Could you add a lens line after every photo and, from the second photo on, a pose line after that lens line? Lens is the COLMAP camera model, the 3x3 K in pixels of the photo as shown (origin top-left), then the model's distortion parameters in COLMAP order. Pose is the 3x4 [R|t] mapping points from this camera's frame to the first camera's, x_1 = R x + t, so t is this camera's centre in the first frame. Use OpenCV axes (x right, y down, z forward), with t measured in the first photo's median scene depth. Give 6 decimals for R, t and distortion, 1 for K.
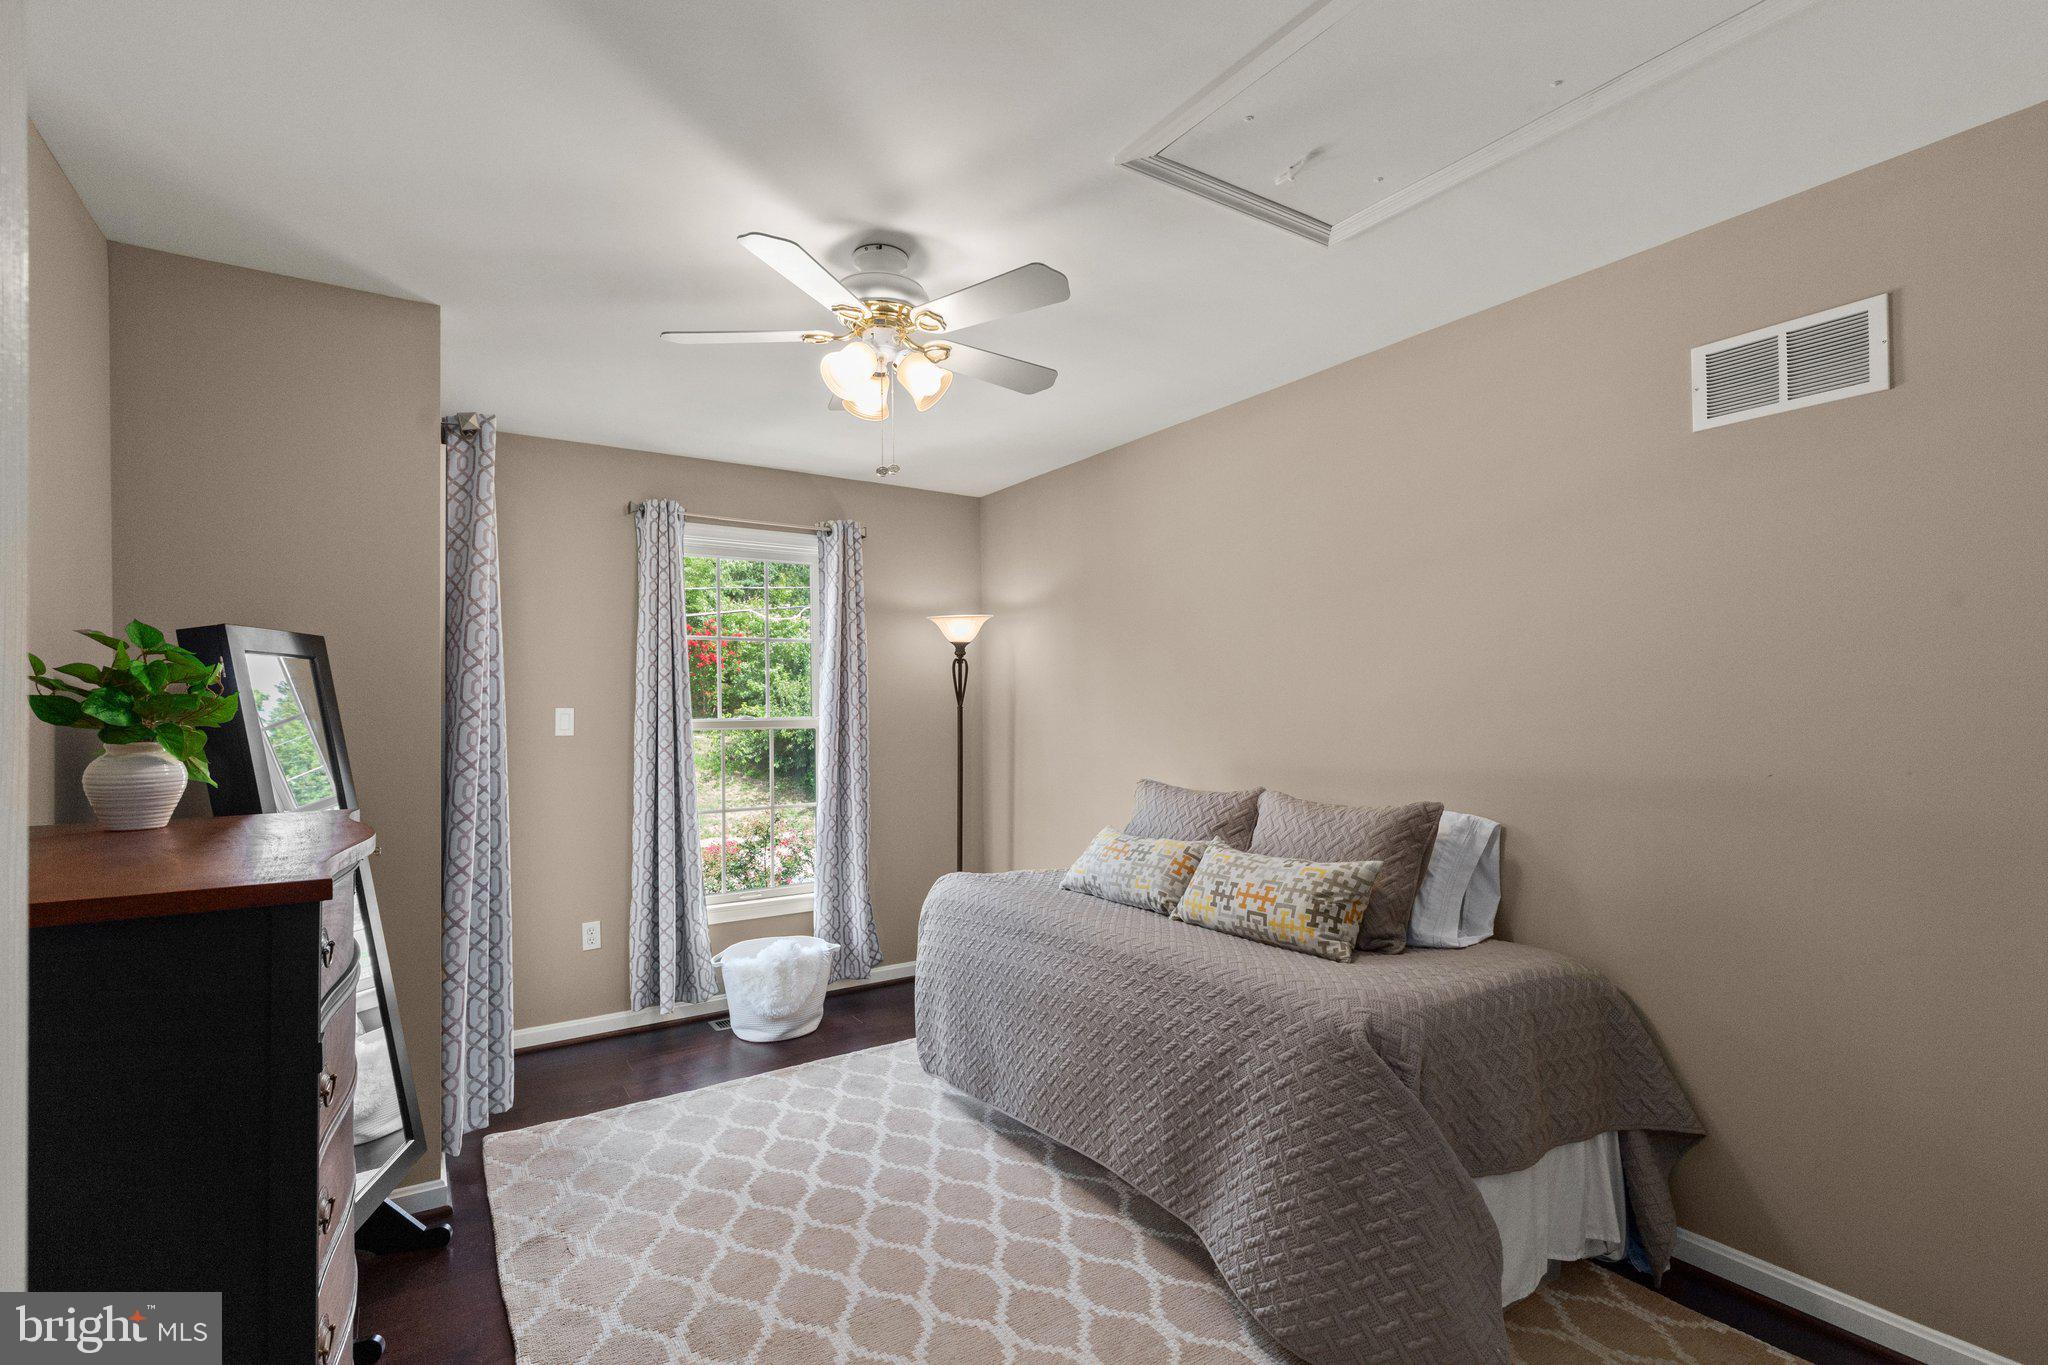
lens RADIAL K [[956.6, 0, 1027.0], [0, 956.6, 709.1], [0, 0, 1]] dist [0.000708, 0.000050]
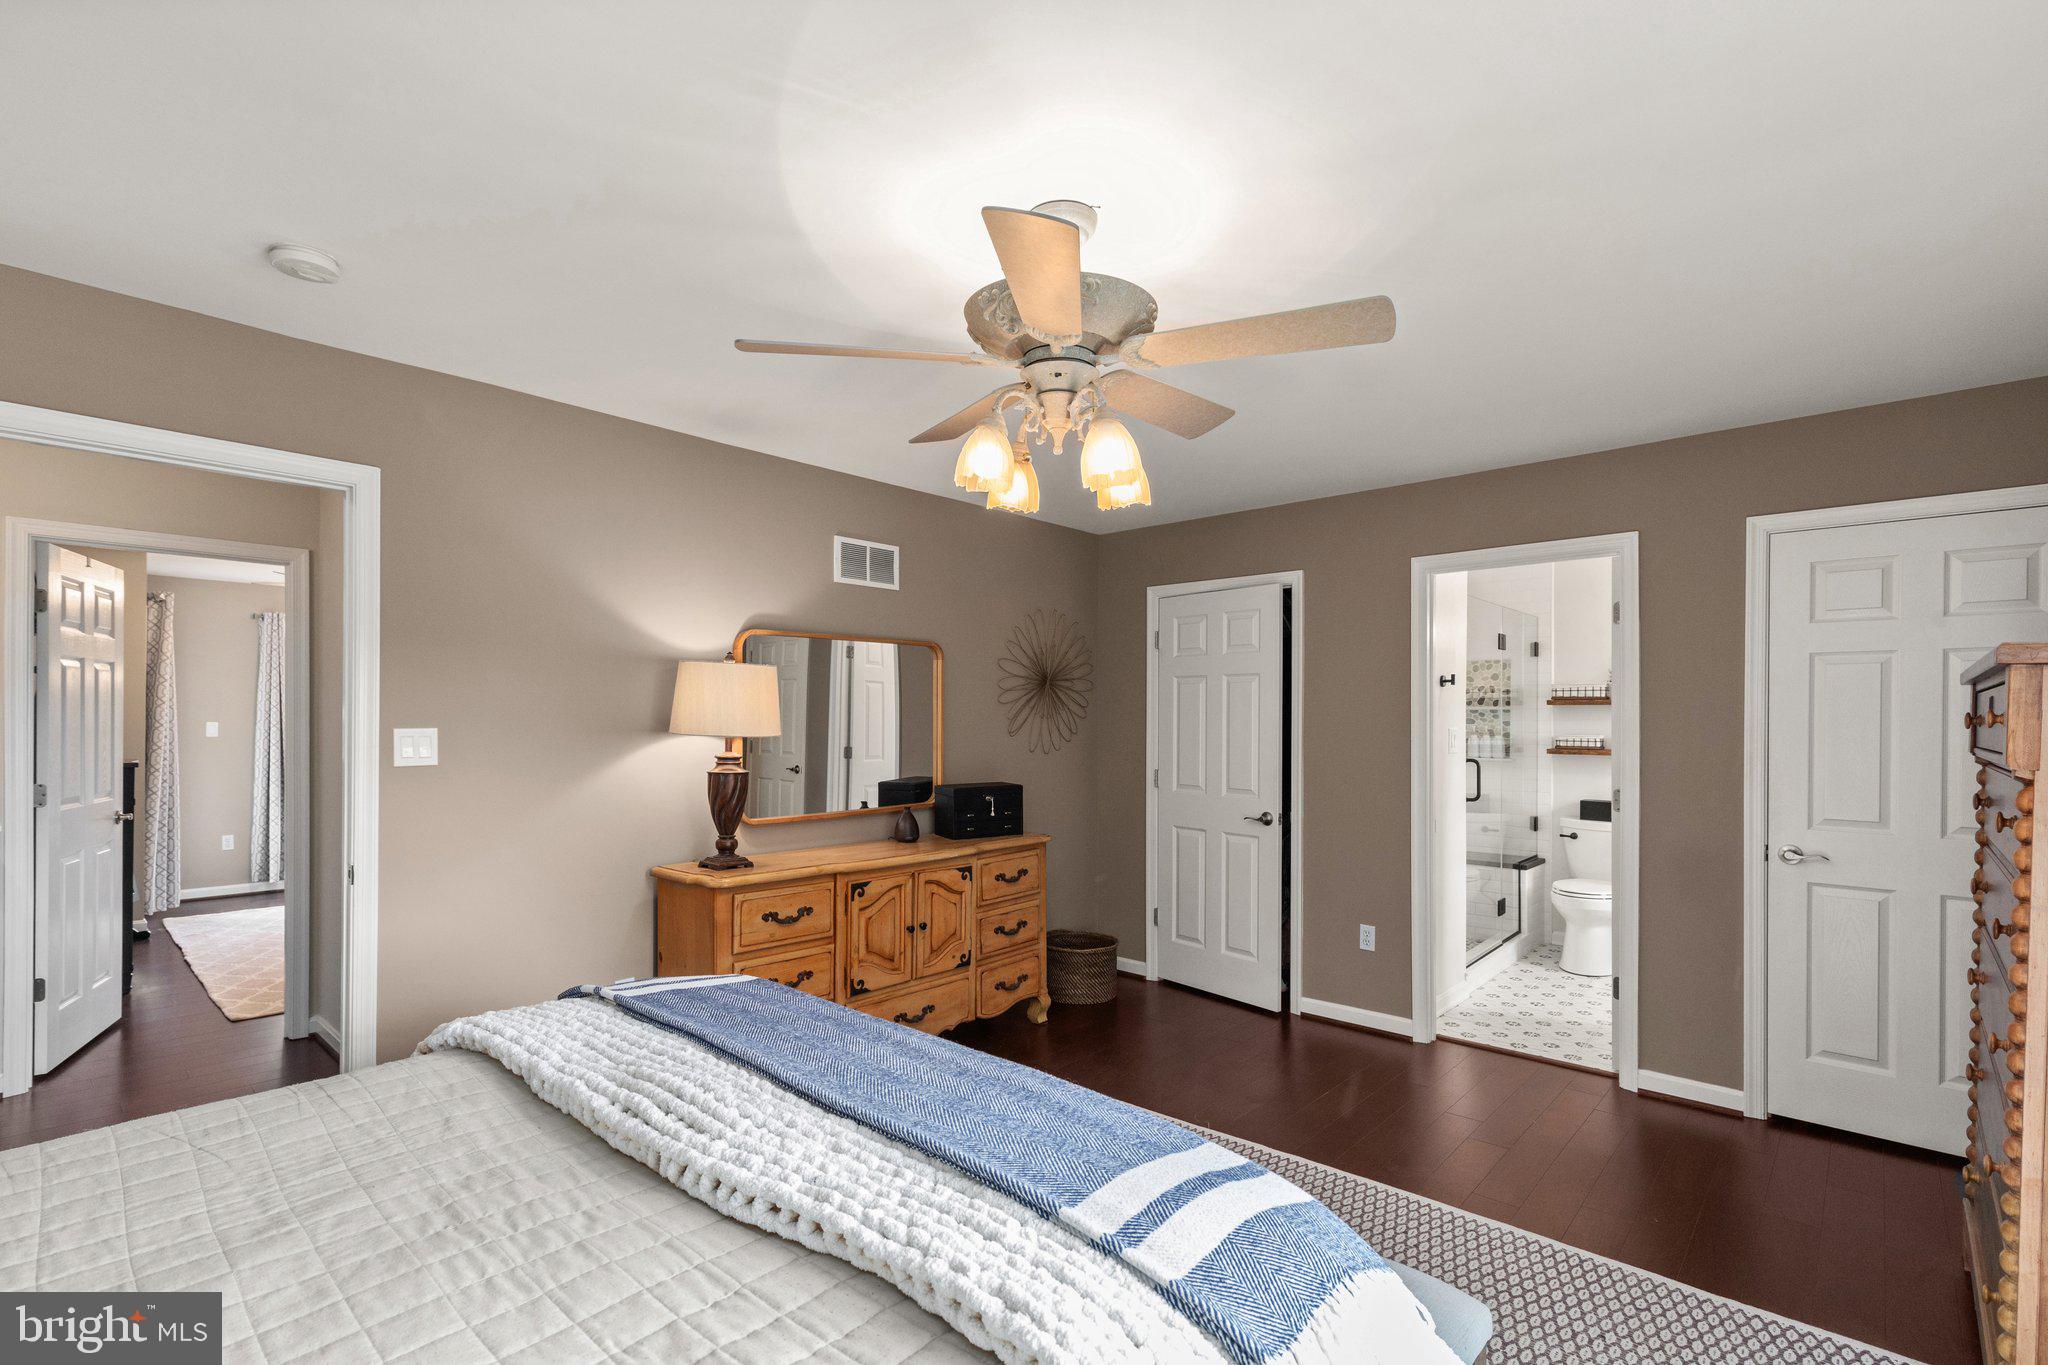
lens RADIAL K [[935.1, 0, 964.7], [0, 935.1, 729.3], [0, 0, 1]] dist [-0.000011, -0.000015]
pose [[0.981348, 0.015361, 0.191626, 0.637401], [-0.016288, 0.999862, 0.003265, -0.017728], [-0.191550, -0.006325, 0.981463, -1.132697]]
